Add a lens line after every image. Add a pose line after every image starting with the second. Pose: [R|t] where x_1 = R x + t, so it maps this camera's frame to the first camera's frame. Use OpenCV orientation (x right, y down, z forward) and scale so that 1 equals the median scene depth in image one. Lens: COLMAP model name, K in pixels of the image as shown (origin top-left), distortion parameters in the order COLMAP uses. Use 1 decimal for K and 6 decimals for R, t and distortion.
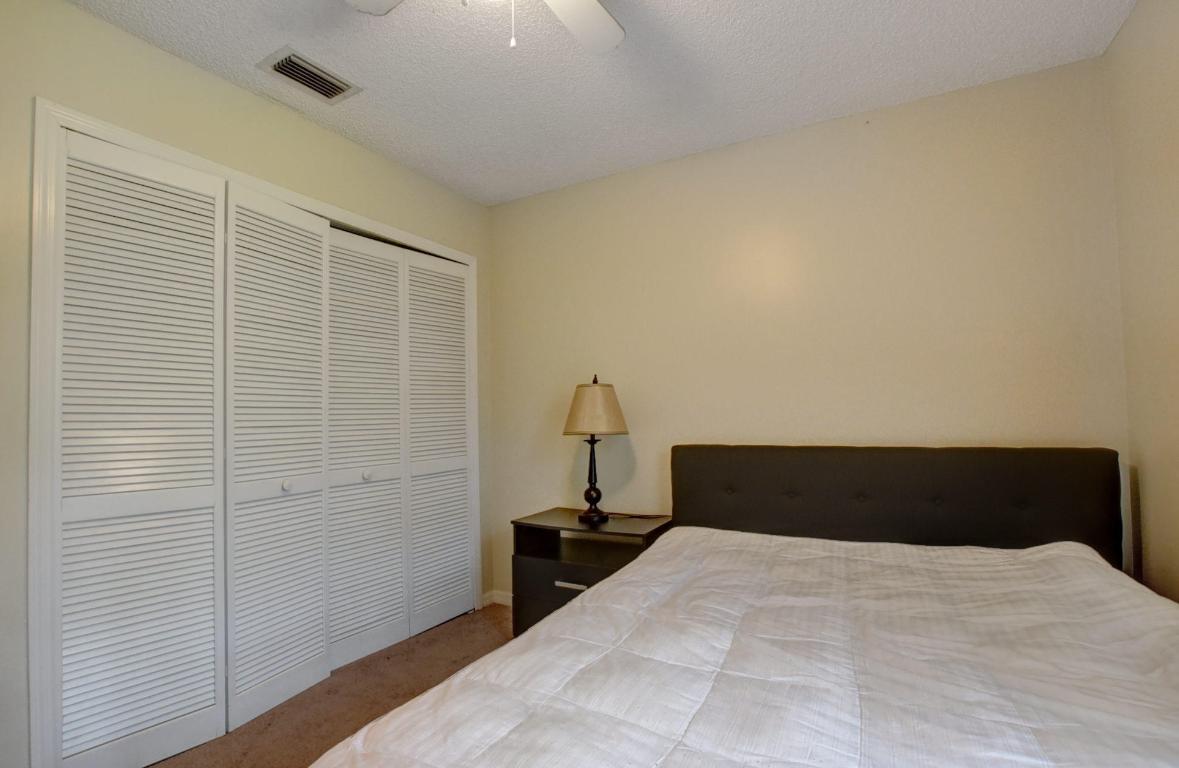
lens RADIAL K [[541.7, 0, 589.4], [0, 541.7, 406.4], [0, 0, 1]] dist [0.000501, 0.000064]
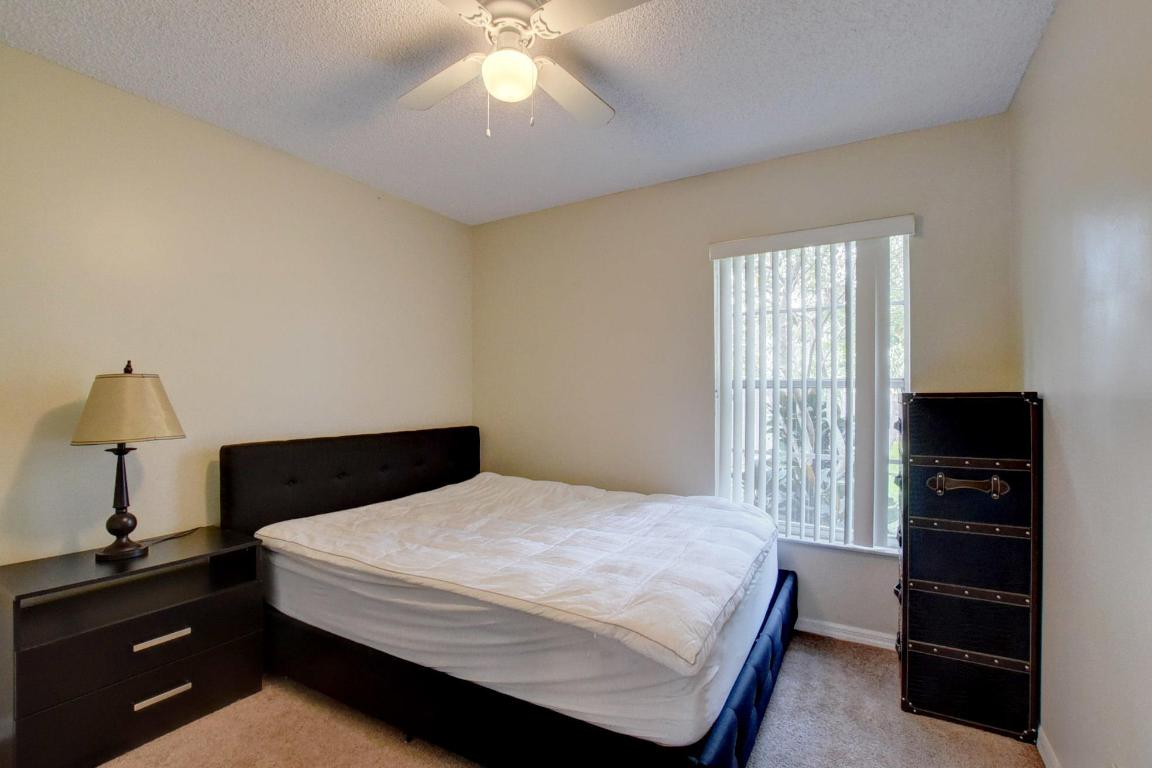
lens RADIAL K [[511.5, 0, 579.8], [0, 511.5, 391.7], [0, 0, 1]] dist [-0.035155, 0.005782]
pose [[0.065075, 0.034898, 0.997270, -0.641467], [-0.000872, 0.999390, -0.034915, 0.006528], [-0.997880, 0.001403, 0.065066, 0.328972]]
